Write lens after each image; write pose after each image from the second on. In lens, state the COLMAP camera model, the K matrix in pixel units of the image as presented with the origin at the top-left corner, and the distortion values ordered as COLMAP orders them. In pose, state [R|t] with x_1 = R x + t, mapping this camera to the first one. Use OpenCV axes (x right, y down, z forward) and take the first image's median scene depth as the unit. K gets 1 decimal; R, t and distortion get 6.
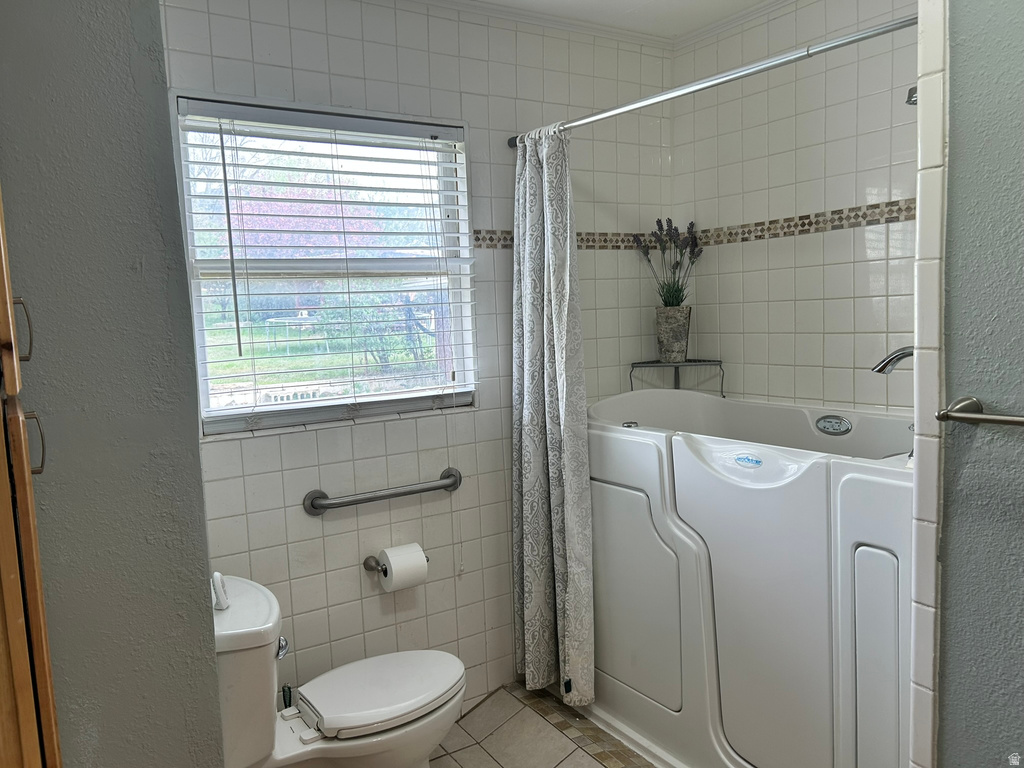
lens RADIAL K [[777.0, 0, 510.0], [0, 777.0, 387.0], [0, 0, 1]] dist [0.060244, -0.045149]
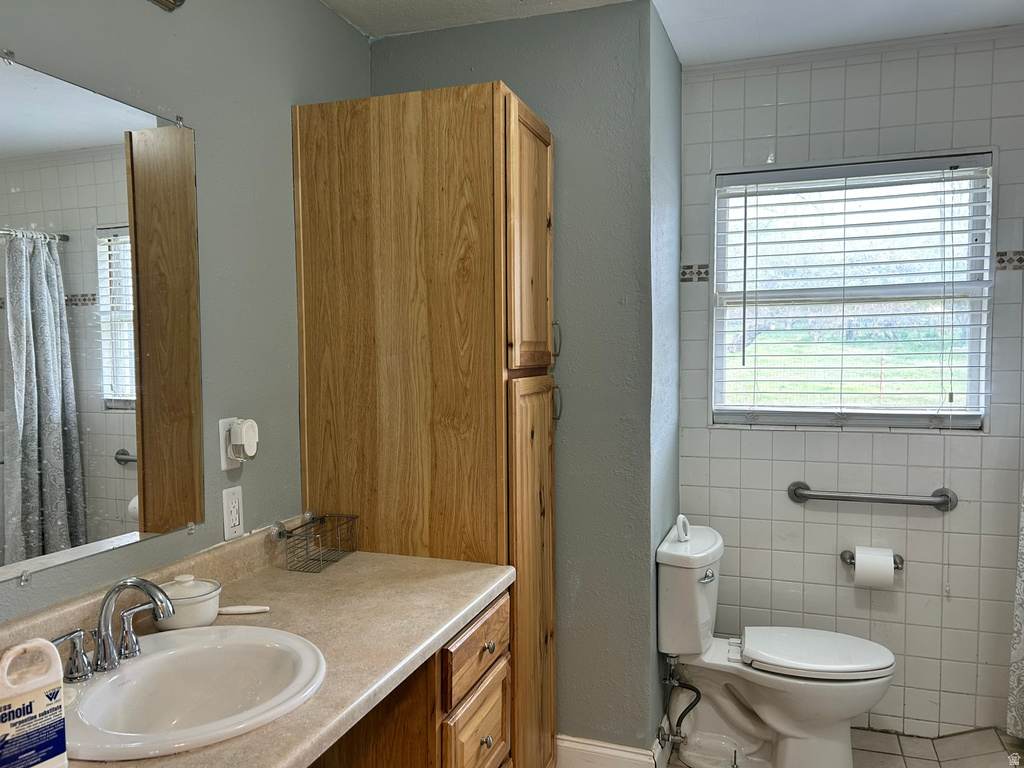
lens RADIAL K [[777.0, 0, 516.5], [0, 777.0, 387.2], [0, 0, 1]] dist [0.060244, -0.045149]
pose [[0.632441, 0.071331, -0.771317, 0.365961], [-0.095370, 0.995346, 0.013850, 0.012667], [0.768715, 0.064801, 0.636301, -0.096598]]
